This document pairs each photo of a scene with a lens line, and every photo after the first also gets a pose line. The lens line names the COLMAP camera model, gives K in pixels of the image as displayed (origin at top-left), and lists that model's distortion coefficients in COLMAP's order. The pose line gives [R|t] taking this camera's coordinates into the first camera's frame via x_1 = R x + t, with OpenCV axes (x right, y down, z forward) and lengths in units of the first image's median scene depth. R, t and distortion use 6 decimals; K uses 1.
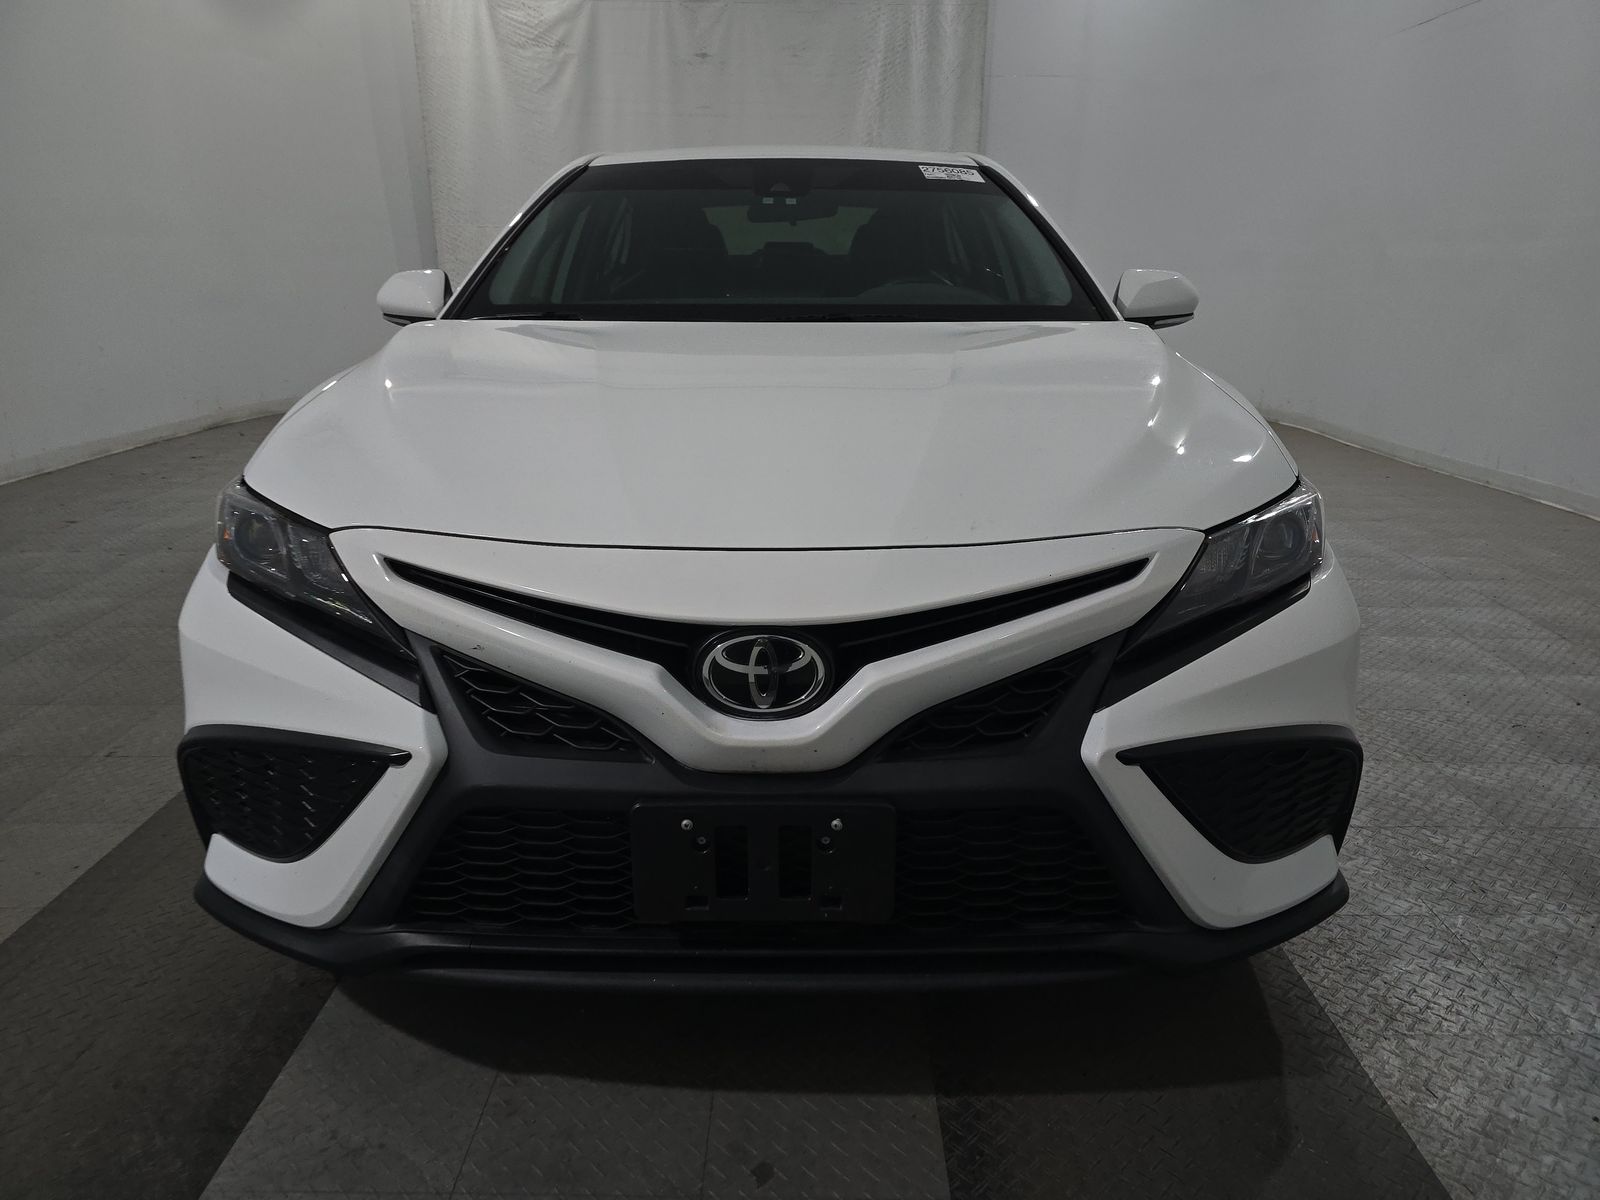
lens RADIAL K [[1054.7, 0, 802.5], [0, 1054.7, 600.9], [0, 0, 1]] dist [0.031172, -0.026805]
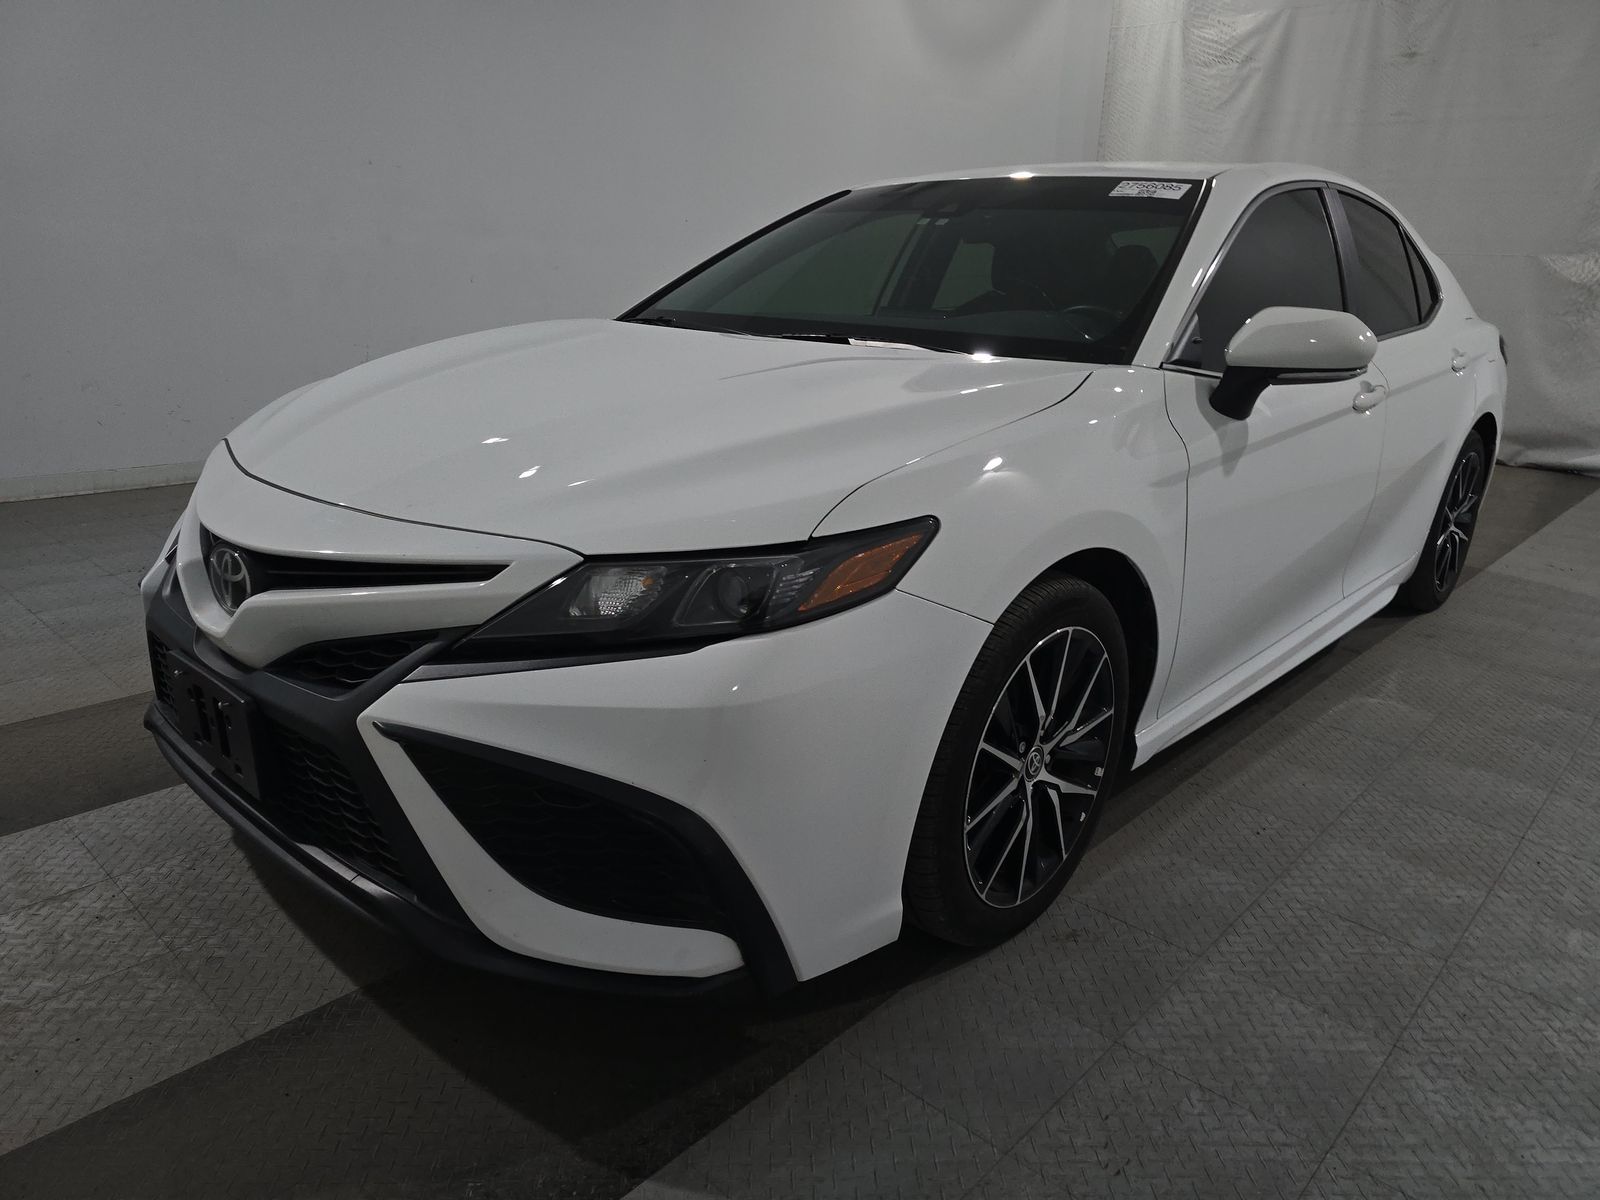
lens RADIAL K [[1054.7, 0, 785.7], [0, 1054.7, 604.4], [0, 0, 1]] dist [0.031172, -0.026805]
pose [[0.747283, 0.222399, -0.626184, 0.168382], [-0.232721, 0.970242, 0.066868, -0.019406], [0.622422, 0.095757, 0.776802, 0.053466]]
